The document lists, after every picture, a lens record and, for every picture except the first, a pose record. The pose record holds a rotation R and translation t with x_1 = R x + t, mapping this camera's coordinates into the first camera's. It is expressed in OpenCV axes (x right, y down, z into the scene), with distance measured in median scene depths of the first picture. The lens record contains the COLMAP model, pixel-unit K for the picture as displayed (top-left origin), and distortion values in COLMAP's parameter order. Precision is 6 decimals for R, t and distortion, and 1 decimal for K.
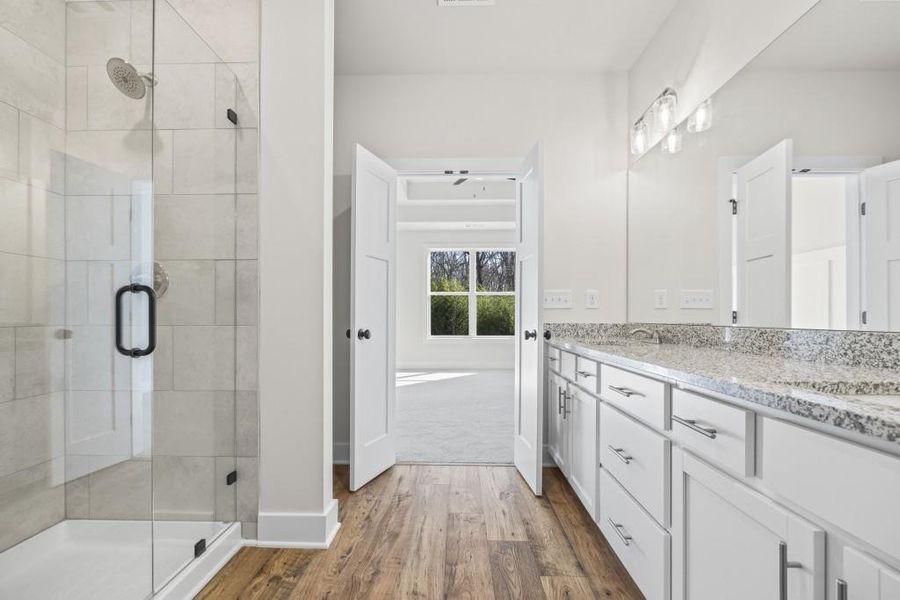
lens RADIAL K [[362.5, 0, 449.6], [0, 362.5, 316.1], [0, 0, 1]] dist [-0.003279, -0.000244]
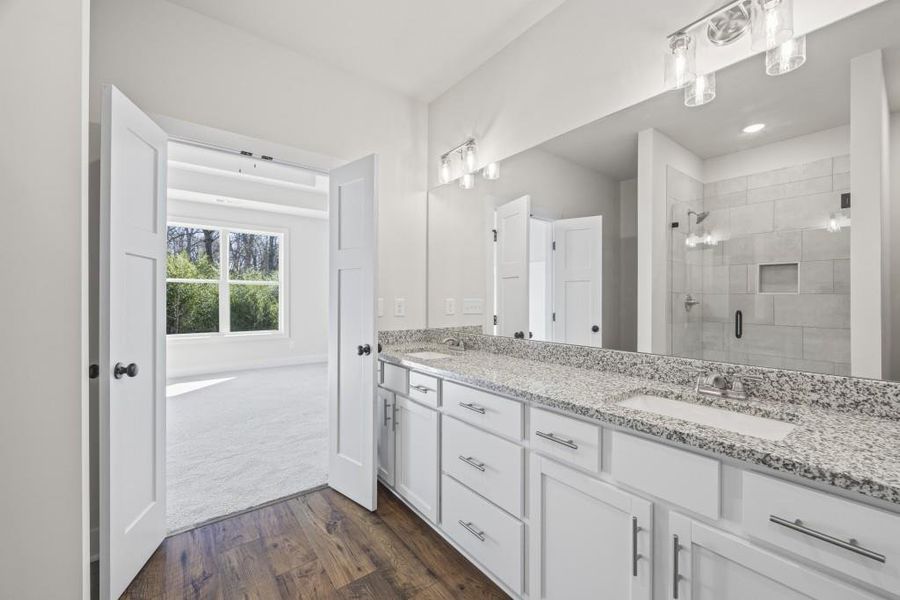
lens RADIAL K [[361.8, 0, 450.0], [0, 361.8, 300.0], [0, 0, 1]] dist [-0.003097, 0.000047]
pose [[0.778579, -0.000808, 0.627547, -0.214931], [-0.002420, 0.999988, 0.004290, -0.098737], [-0.627543, -0.004859, 0.778567, 0.107838]]
